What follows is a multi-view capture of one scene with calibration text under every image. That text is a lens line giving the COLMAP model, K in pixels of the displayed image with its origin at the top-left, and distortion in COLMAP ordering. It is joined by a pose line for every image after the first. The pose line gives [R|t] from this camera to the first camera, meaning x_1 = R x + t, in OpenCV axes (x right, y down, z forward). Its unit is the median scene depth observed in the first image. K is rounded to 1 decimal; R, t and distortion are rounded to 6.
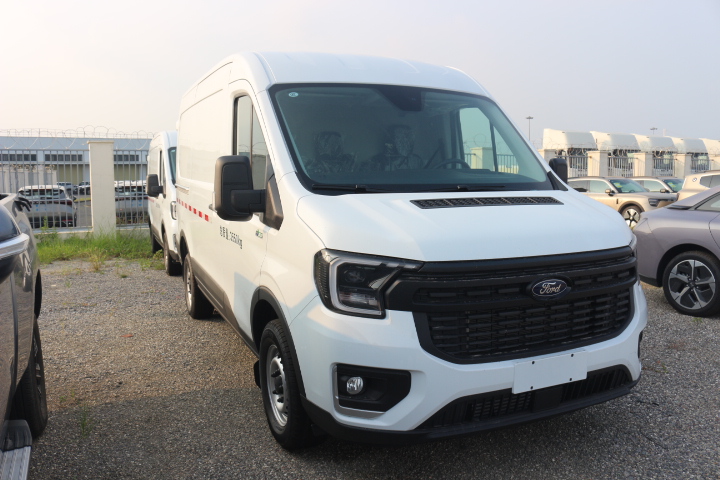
lens RADIAL K [[618.7, 0, 360.0], [0, 618.7, 240.0], [0, 0, 1]] dist [-0.121960, 0.014075]
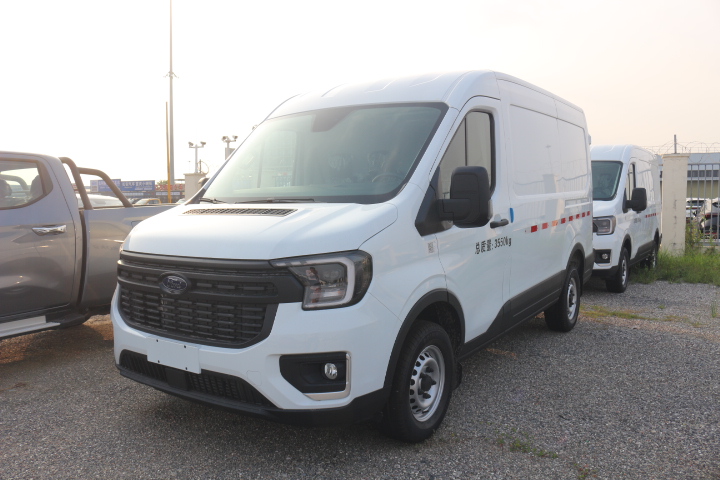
lens RADIAL K [[618.7, 0, 360.0], [0, 618.7, 240.0], [0, 0, 1]] dist [-0.121960, 0.014075]
pose [[0.521703, 0.071782, -0.850102, 1.490994], [-0.093626, 0.995253, 0.026580, -0.068574], [0.847974, 0.065725, 0.525947, 0.677262]]
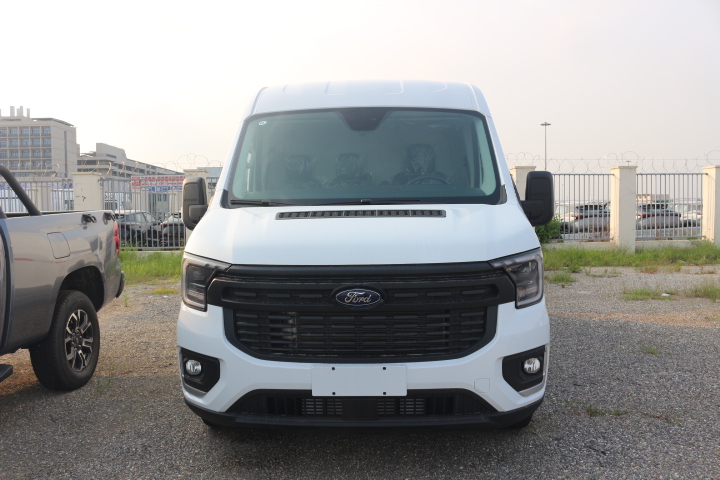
lens RADIAL K [[618.7, 0, 360.0], [0, 618.7, 240.0], [0, 0, 1]] dist [-0.121960, 0.014075]
pose [[0.891868, 0.022932, -0.451714, 0.772177], [-0.041293, 0.998671, -0.030829, 0.014918], [0.450407, 0.046148, 0.891630, 0.085062]]
